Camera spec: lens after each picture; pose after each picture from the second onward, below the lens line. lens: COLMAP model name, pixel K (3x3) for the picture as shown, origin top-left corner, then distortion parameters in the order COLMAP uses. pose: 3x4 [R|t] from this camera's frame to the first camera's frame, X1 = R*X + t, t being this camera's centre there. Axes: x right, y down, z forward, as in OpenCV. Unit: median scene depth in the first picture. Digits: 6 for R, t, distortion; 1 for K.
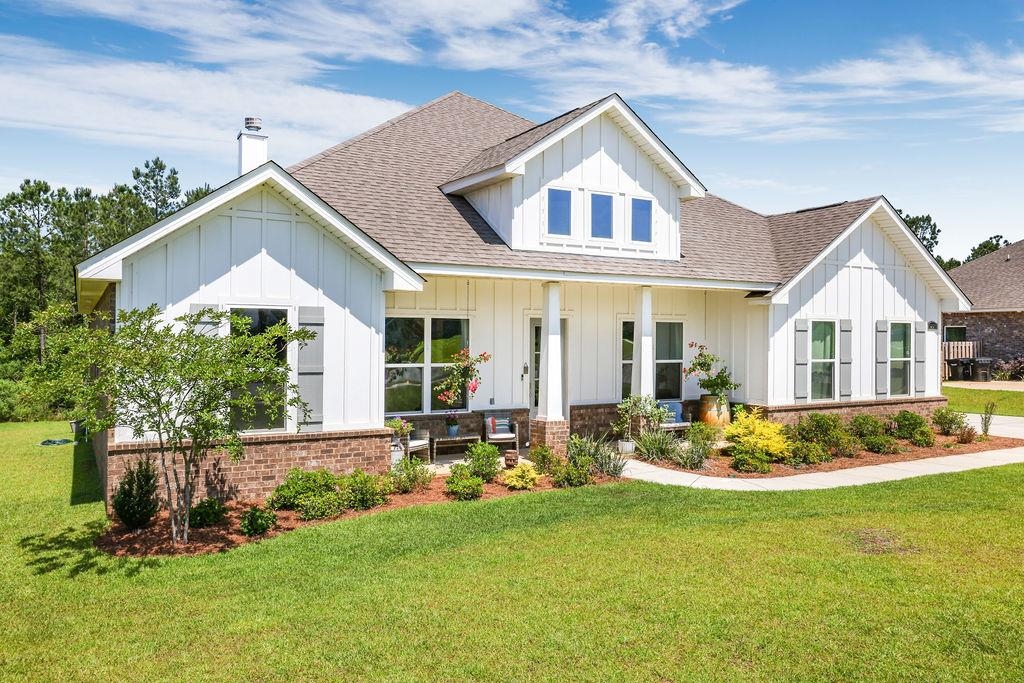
lens RADIAL K [[781.7, 0, 512.0], [0, 781.7, 341.5], [0, 0, 1]] dist [-0.011930, -0.002066]
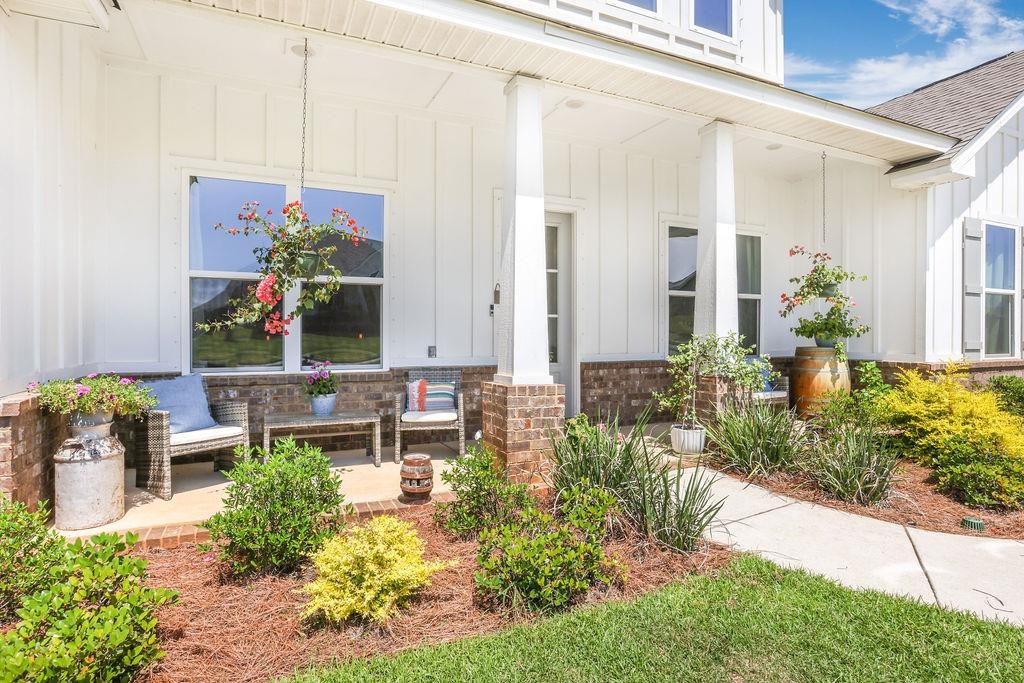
lens RADIAL K [[543.9, 0, 517.3], [0, 543.9, 340.1], [0, 0, 1]] dist [-0.028021, 0.000461]
pose [[0.995817, -0.006340, -0.091150, 0.070032], [0.006447, 0.999979, 0.000883, 0.070348], [0.091142, -0.001467, 0.995837, 0.644044]]
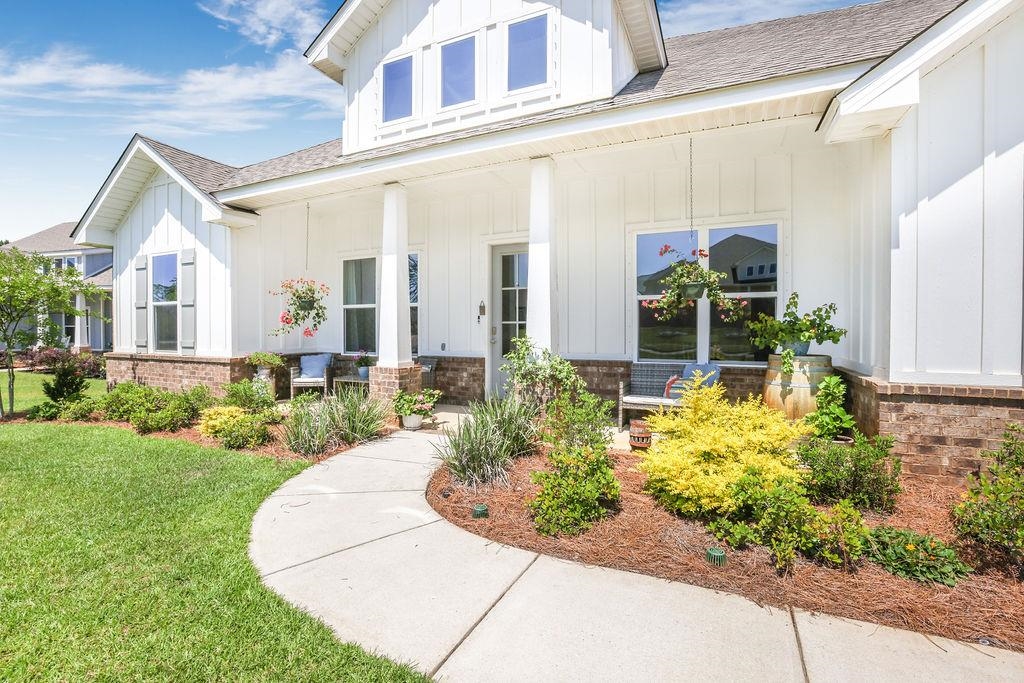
lens RADIAL K [[472.6, 0, 512.7], [0, 472.6, 333.6], [0, 0, 1]] dist [-0.037014, 0.000128]
pose [[0.550479, -0.005137, -0.834833, 0.464658], [-0.004598, 0.999947, -0.009185, 0.067906], [0.834836, 0.008895, 0.550426, 0.794276]]
